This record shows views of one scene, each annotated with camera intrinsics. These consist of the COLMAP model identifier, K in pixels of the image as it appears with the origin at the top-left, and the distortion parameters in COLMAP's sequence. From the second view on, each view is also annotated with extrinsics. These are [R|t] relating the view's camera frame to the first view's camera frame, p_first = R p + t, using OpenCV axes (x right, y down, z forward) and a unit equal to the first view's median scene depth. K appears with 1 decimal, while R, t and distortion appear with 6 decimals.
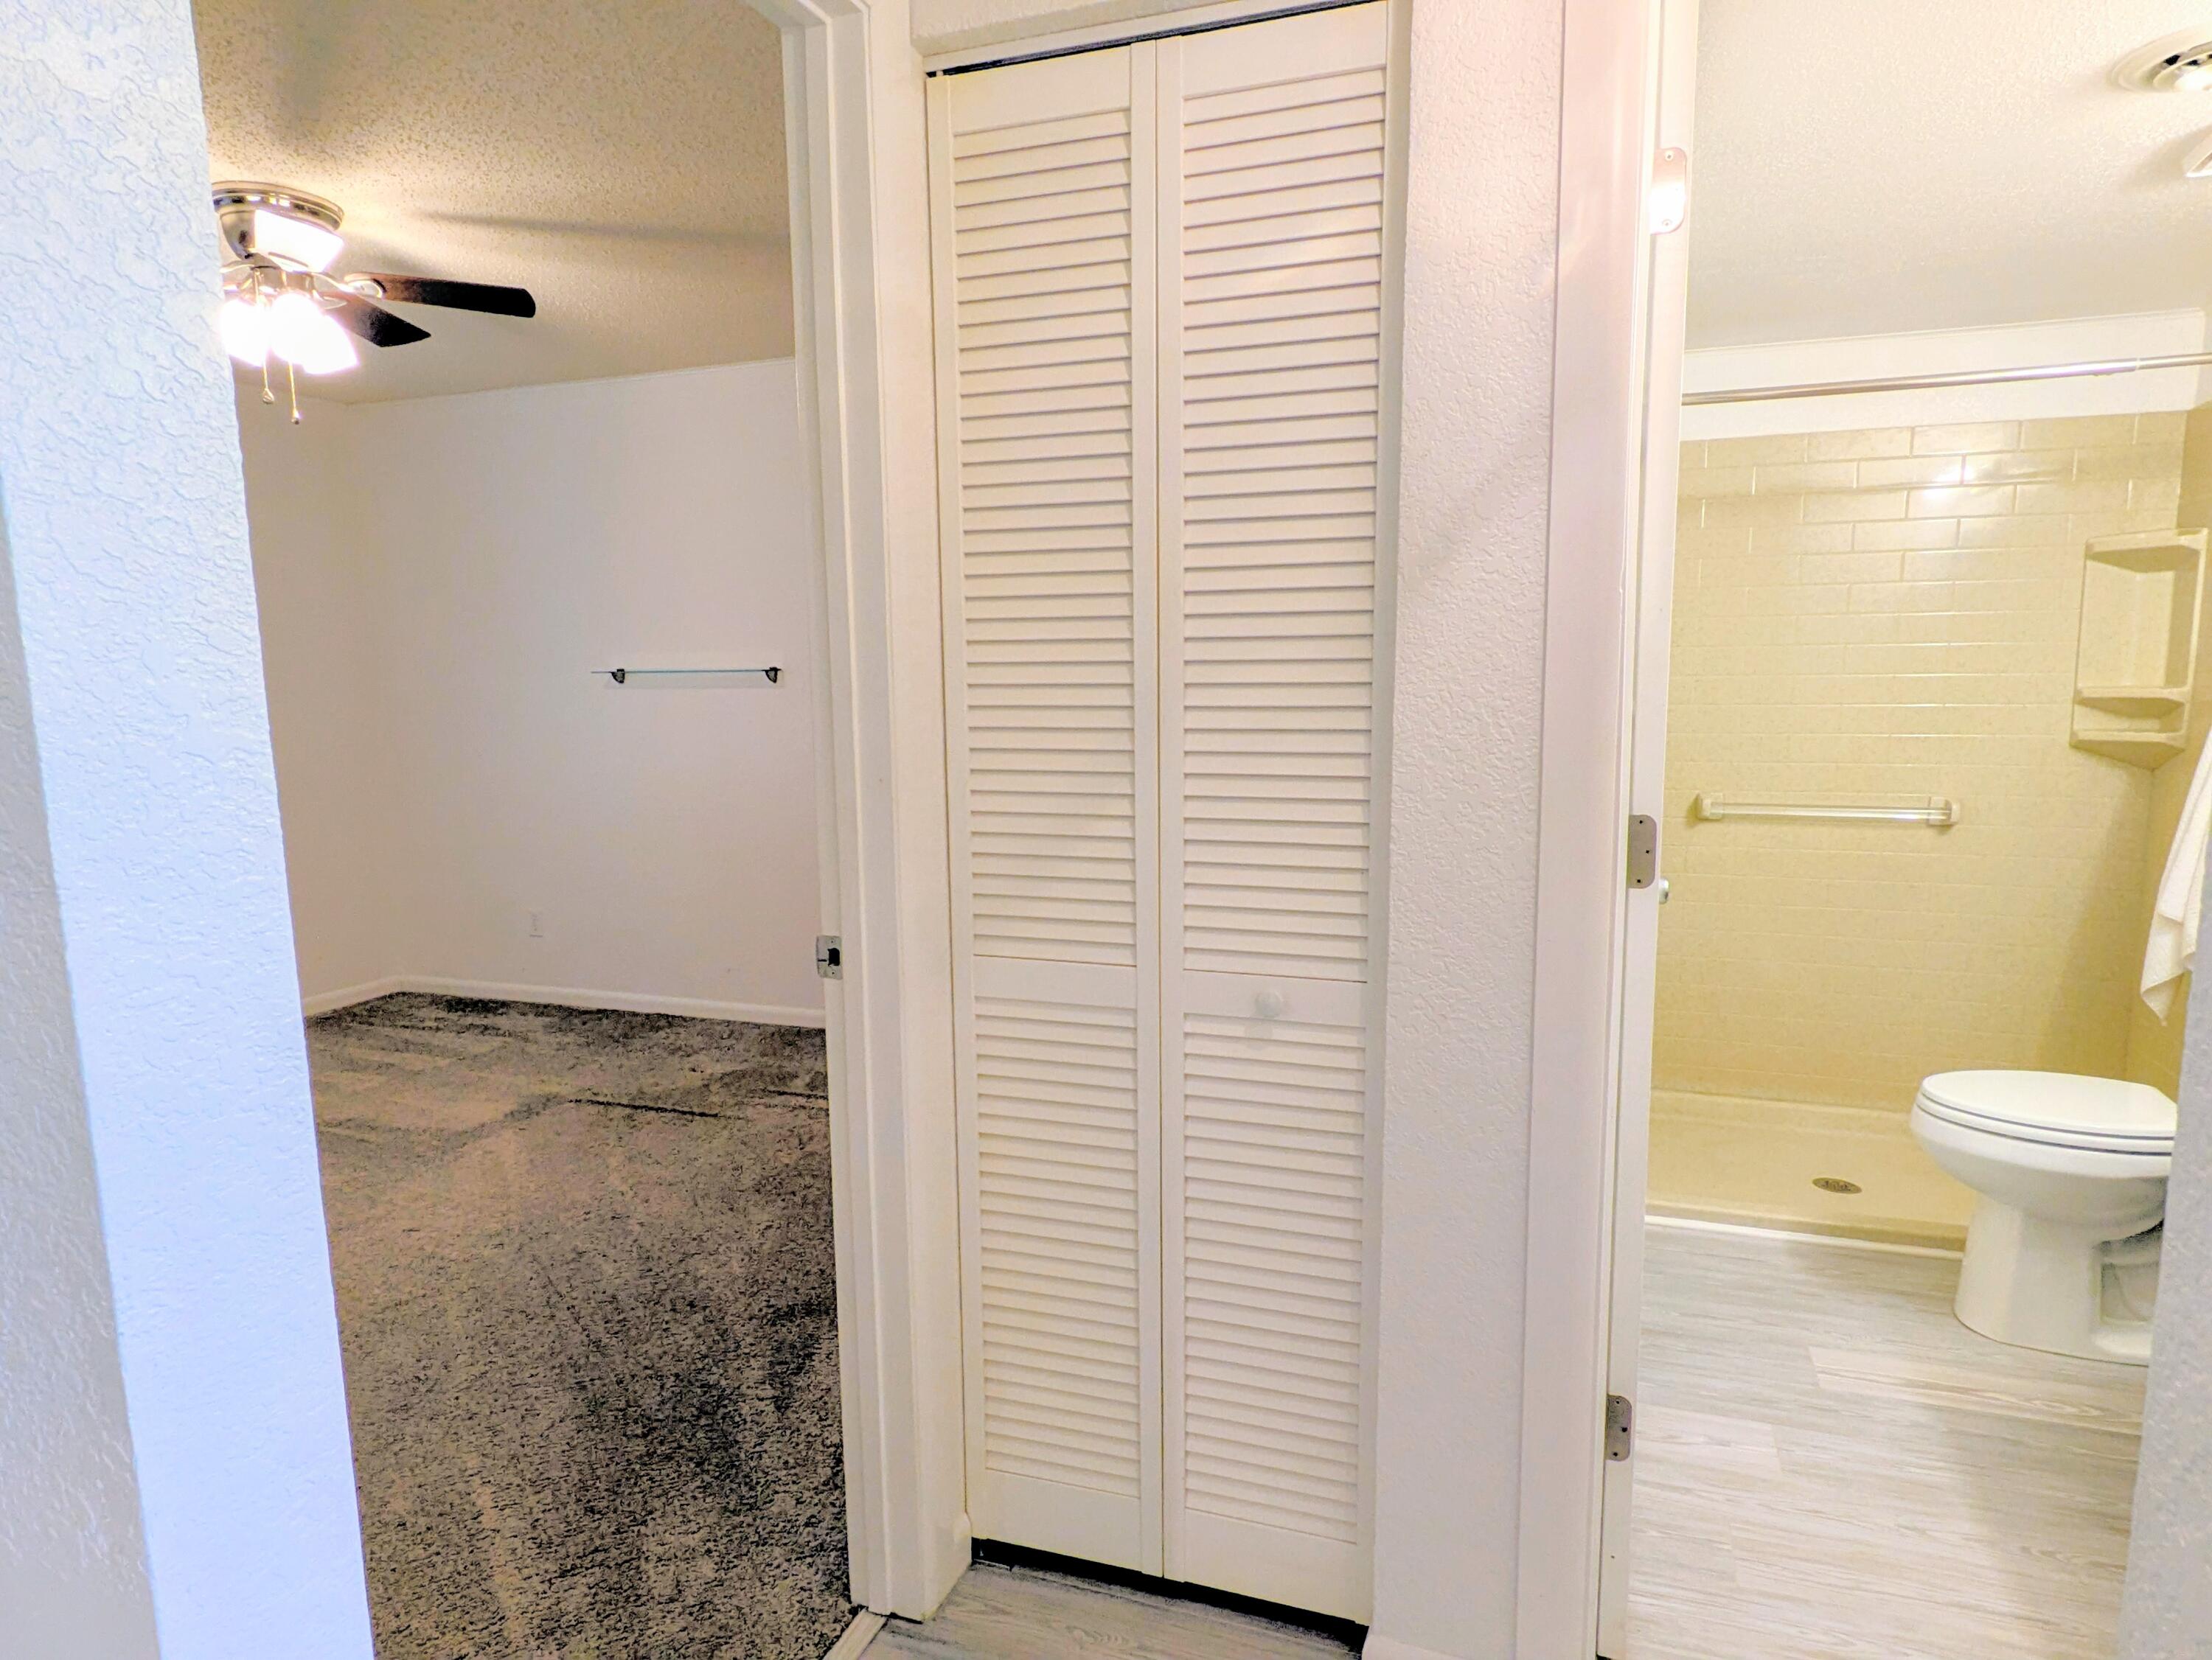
lens RADIAL K [[1329.5, 0, 1098.5], [0, 1329.5, 864.1], [0, 0, 1]] dist [0.000069, -0.001886]
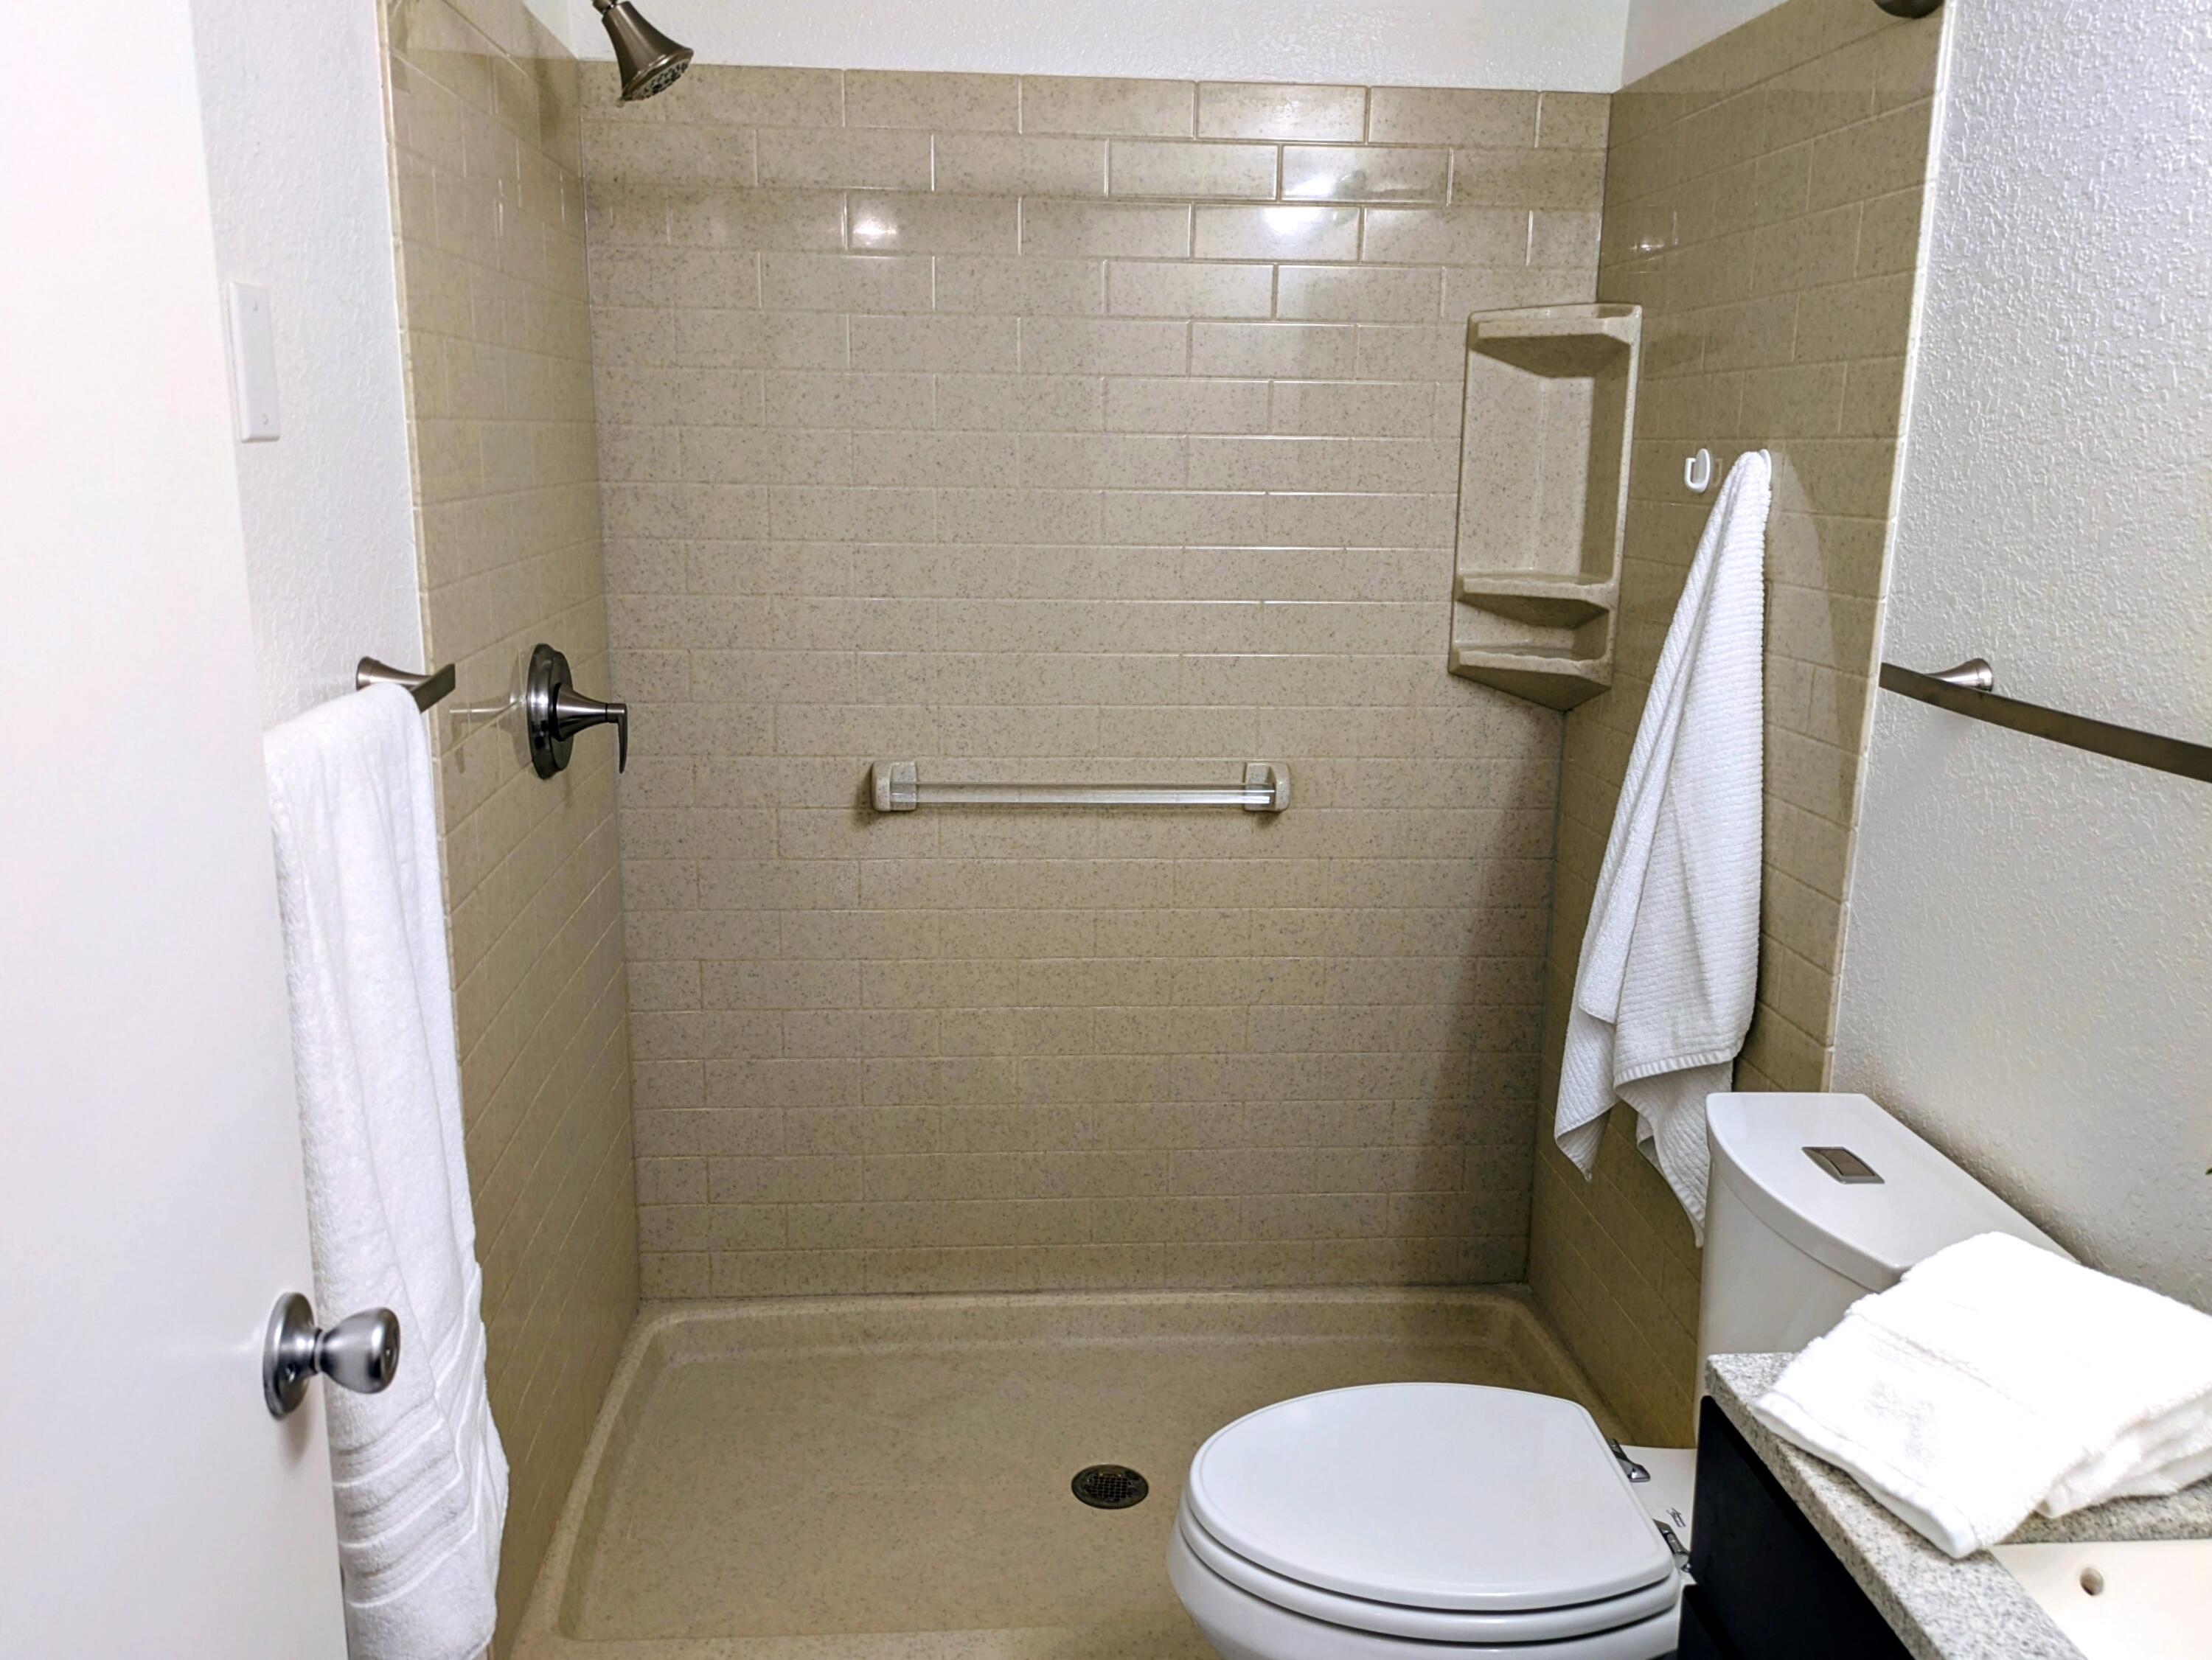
lens RADIAL K [[1778.4, 0, 1079.2], [0, 1778.4, 829.2], [0, 0, 1]] dist [0.056407, -0.065702]
pose [[0.914509, -0.065740, 0.399189, 0.290544], [0.033496, 0.995625, 0.087226, -0.104478], [-0.403177, -0.066398, 0.912710, 0.378483]]
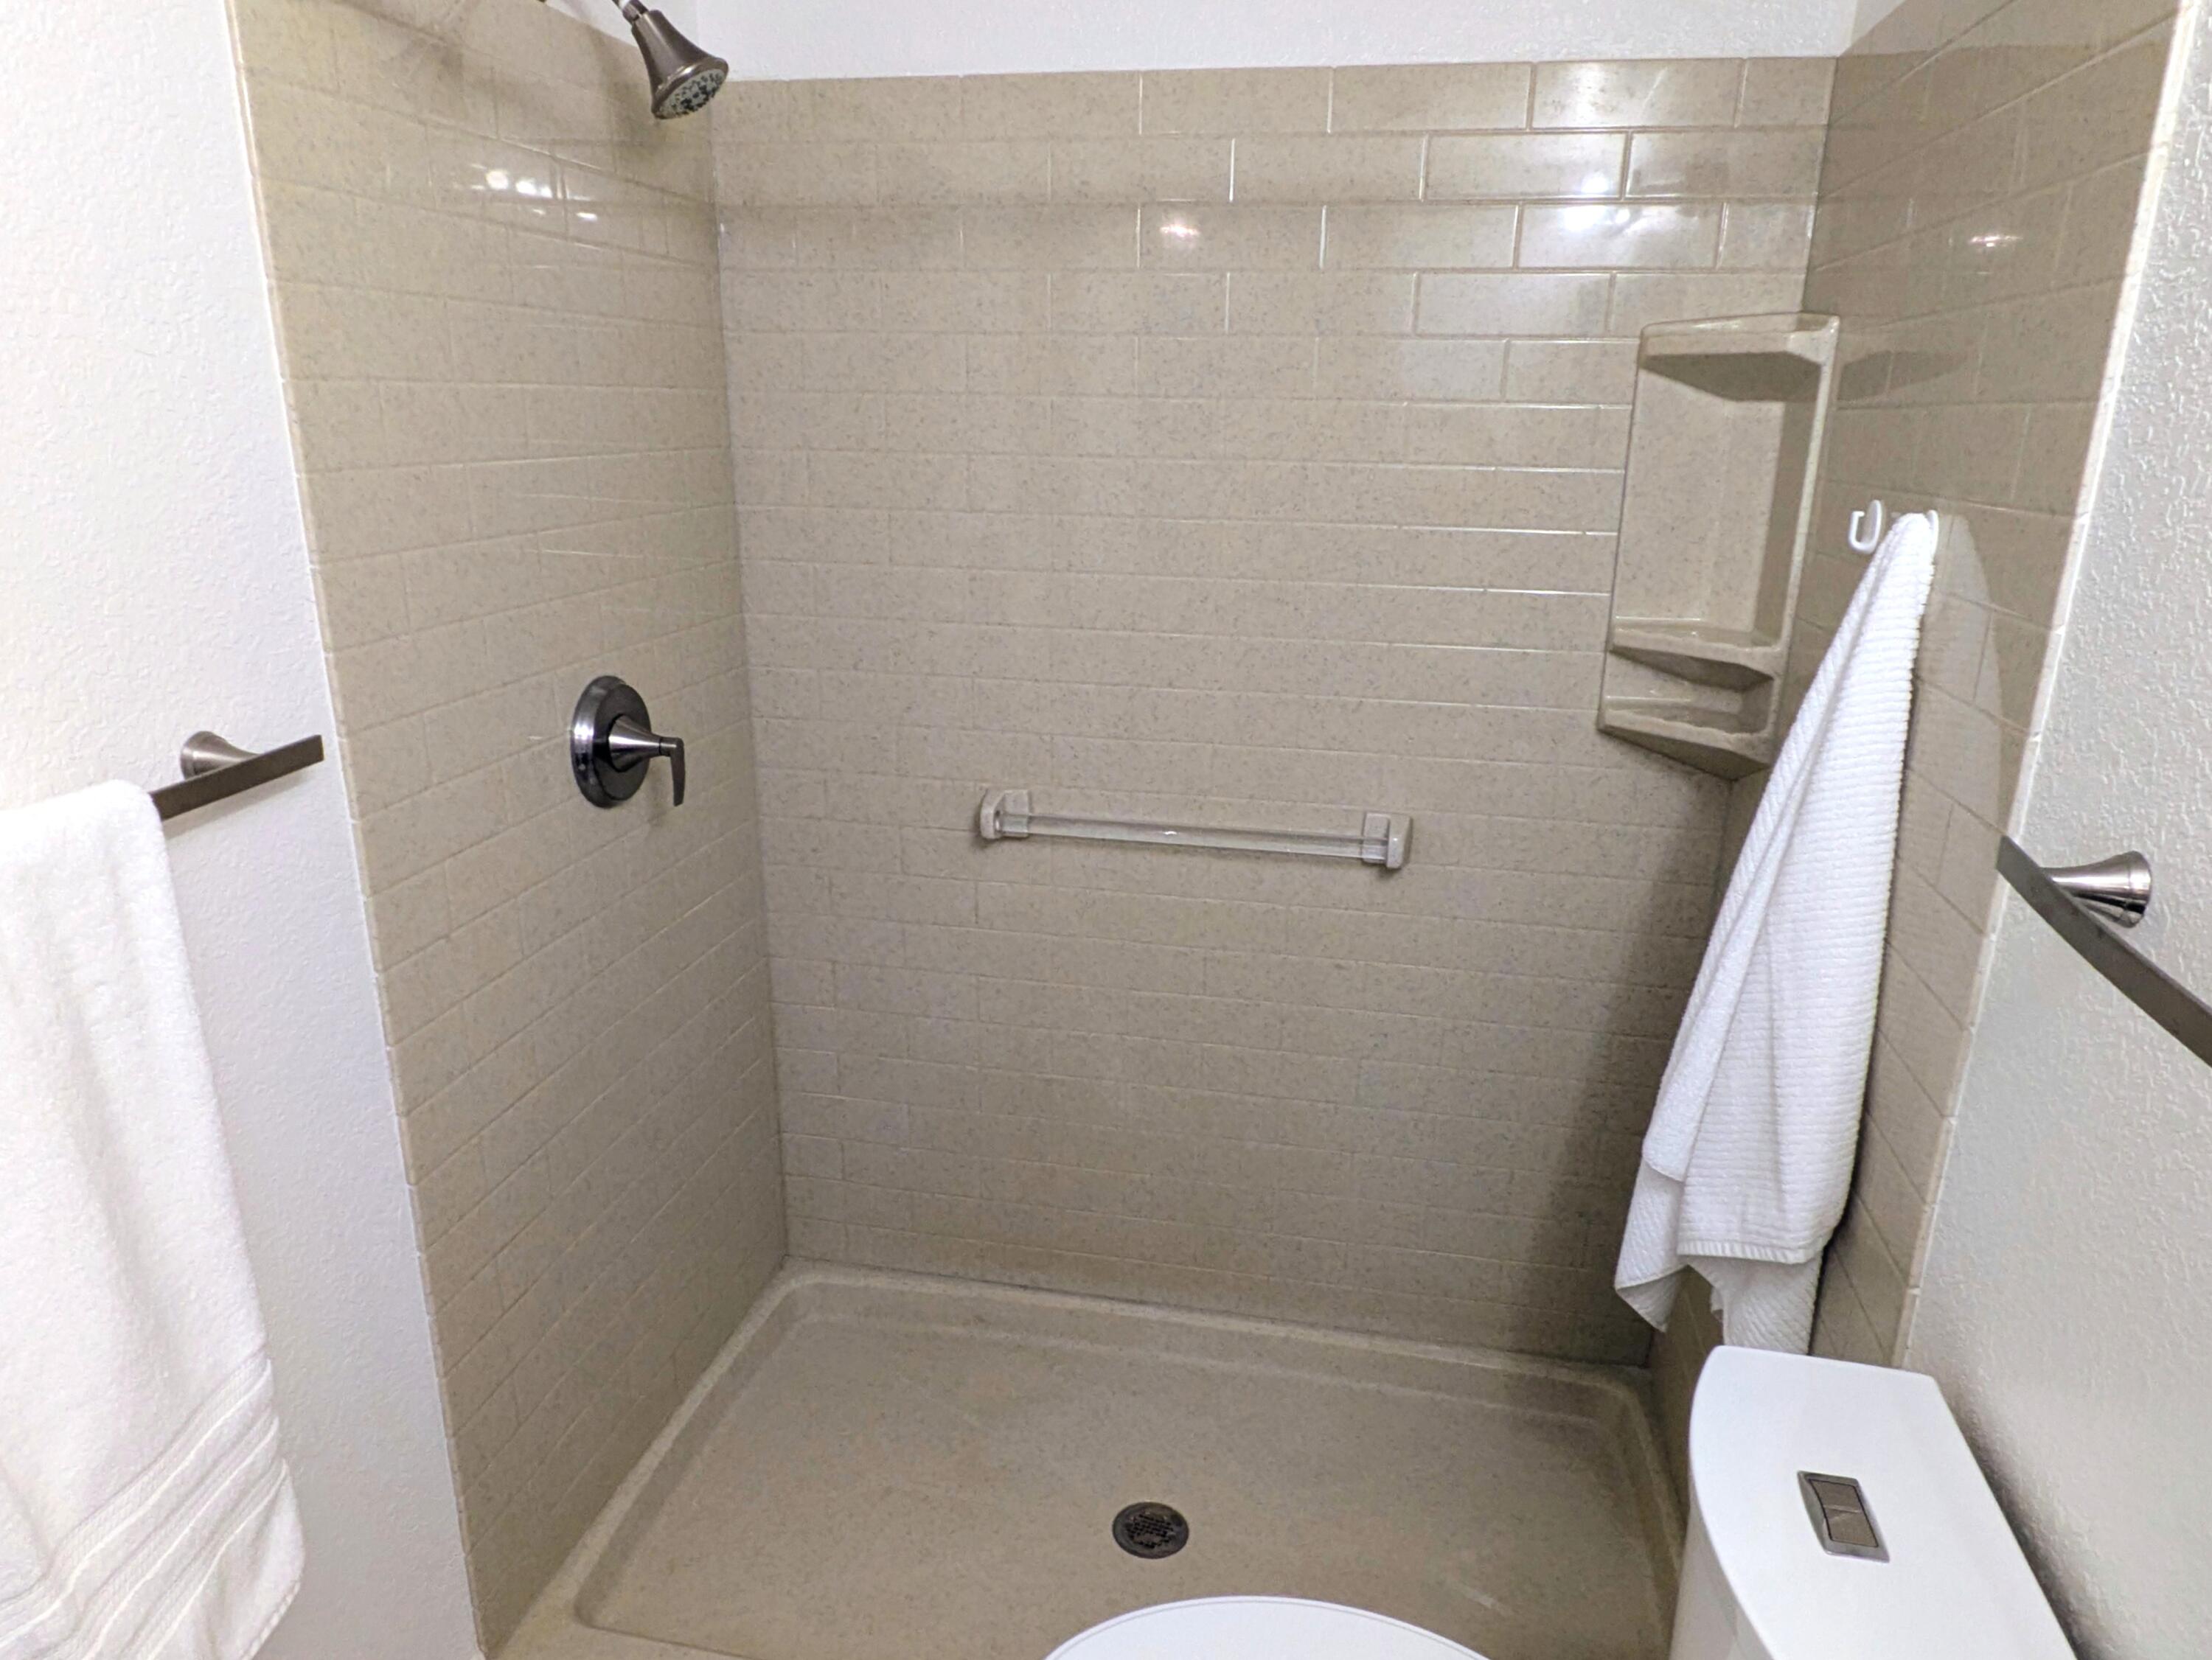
lens RADIAL K [[1459.4, 0, 1103.5], [0, 1459.4, 868.8], [0, 0, 1]] dist [0.002645, -0.002840]
pose [[0.988631, -0.022509, 0.148670, 0.495339], [-0.002965, 0.985621, 0.168946, -0.146925], [-0.150335, -0.167466, 0.974348, 0.498426]]
